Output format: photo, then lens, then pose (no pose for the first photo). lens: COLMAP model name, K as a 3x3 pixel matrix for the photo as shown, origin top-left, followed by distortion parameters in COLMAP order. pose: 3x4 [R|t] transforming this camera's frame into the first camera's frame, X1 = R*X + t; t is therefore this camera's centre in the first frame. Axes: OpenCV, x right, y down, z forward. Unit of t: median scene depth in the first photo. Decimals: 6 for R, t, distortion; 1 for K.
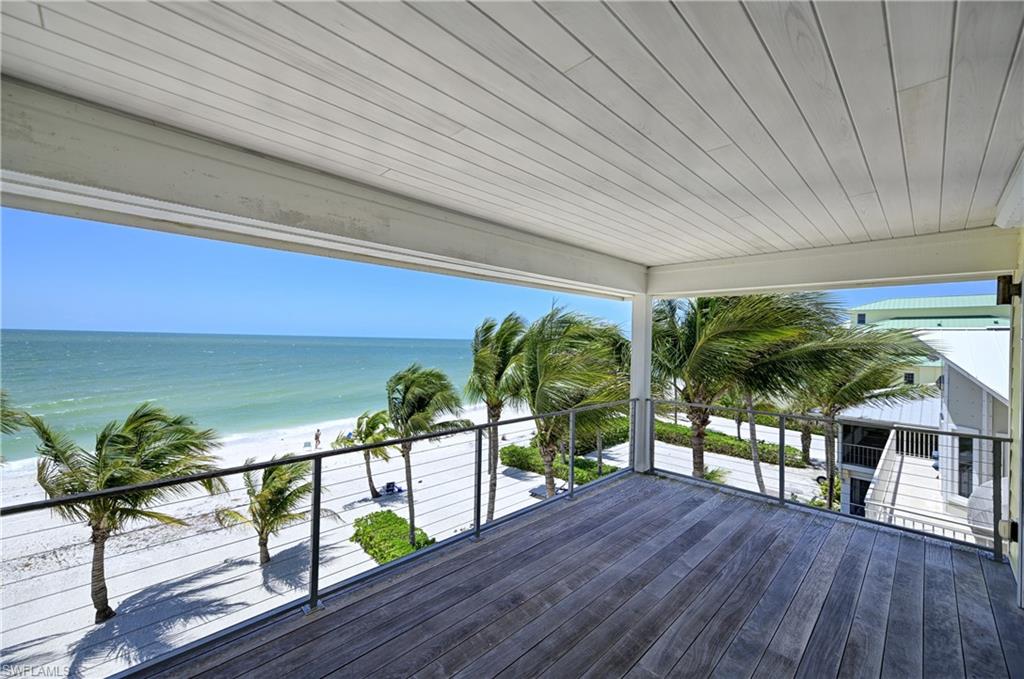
lens RADIAL K [[407.4, 0, 513.5], [0, 407.4, 336.6], [0, 0, 1]] dist [0.014056, -0.000004]
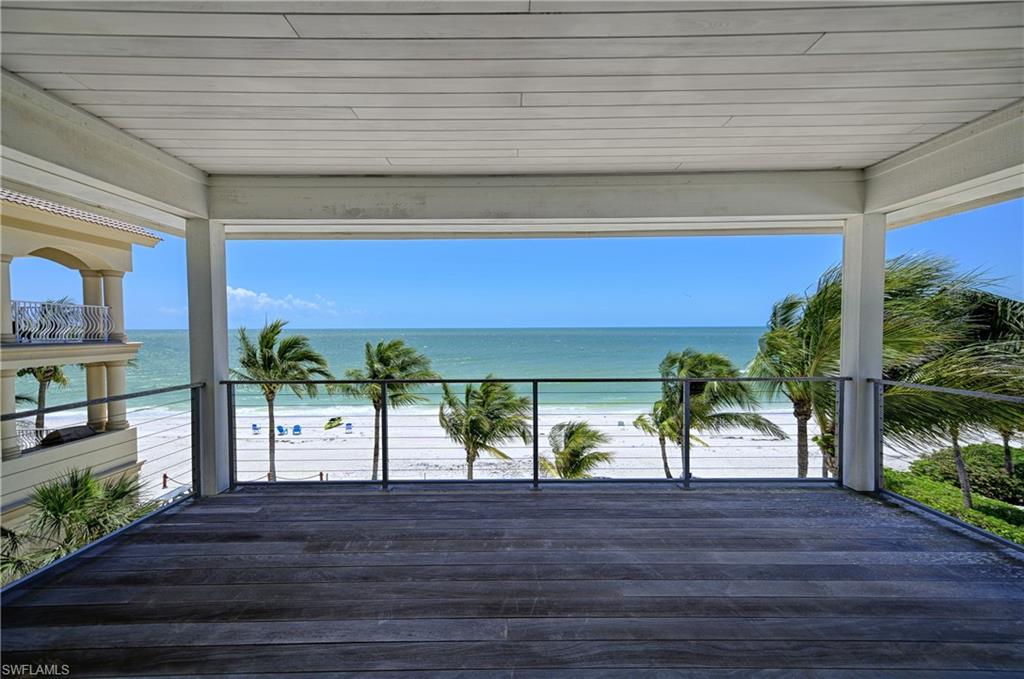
lens RADIAL K [[407.4, 0, 515.4], [0, 407.4, 338.0], [0, 0, 1]] dist [0.014056, -0.000004]
pose [[0.713796, -0.009862, -0.700284, 0.147071], [0.027574, 0.999521, 0.014030, 0.024575], [0.699811, -0.029324, 0.713726, 0.059260]]
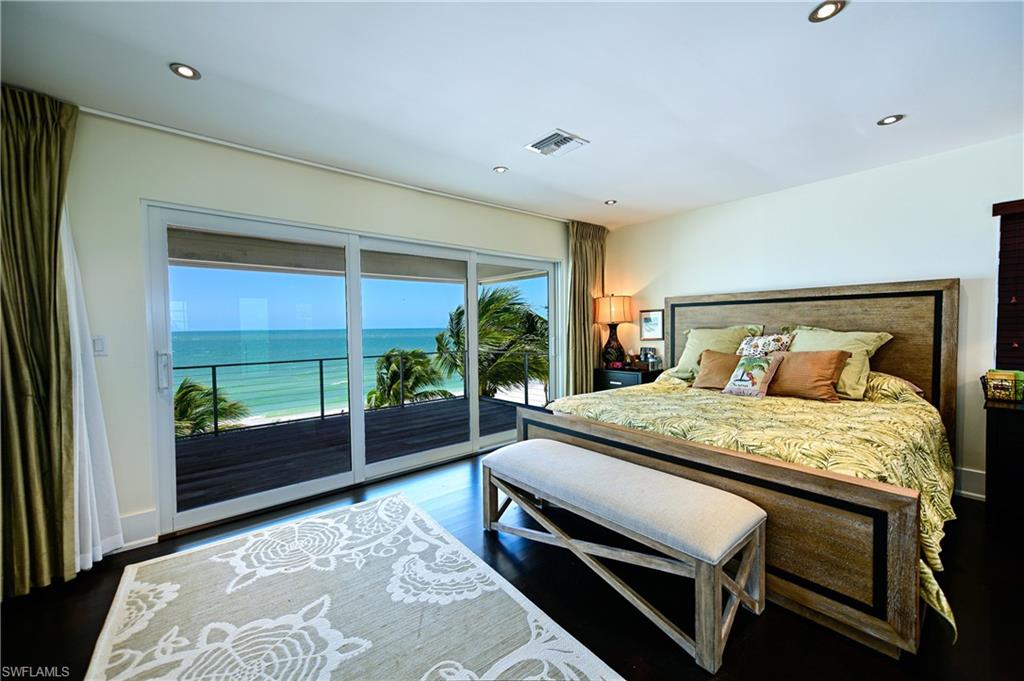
lens RADIAL K [[407.4, 0, 516.9], [0, 407.4, 340.7], [0, 0, 1]] dist [0.014056, -0.000004]
pose [[0.996001, -0.030874, -0.083843, 0.231110], [0.034511, 0.998510, 0.042281, 0.022186], [0.082413, -0.045005, 0.995582, -0.179649]]
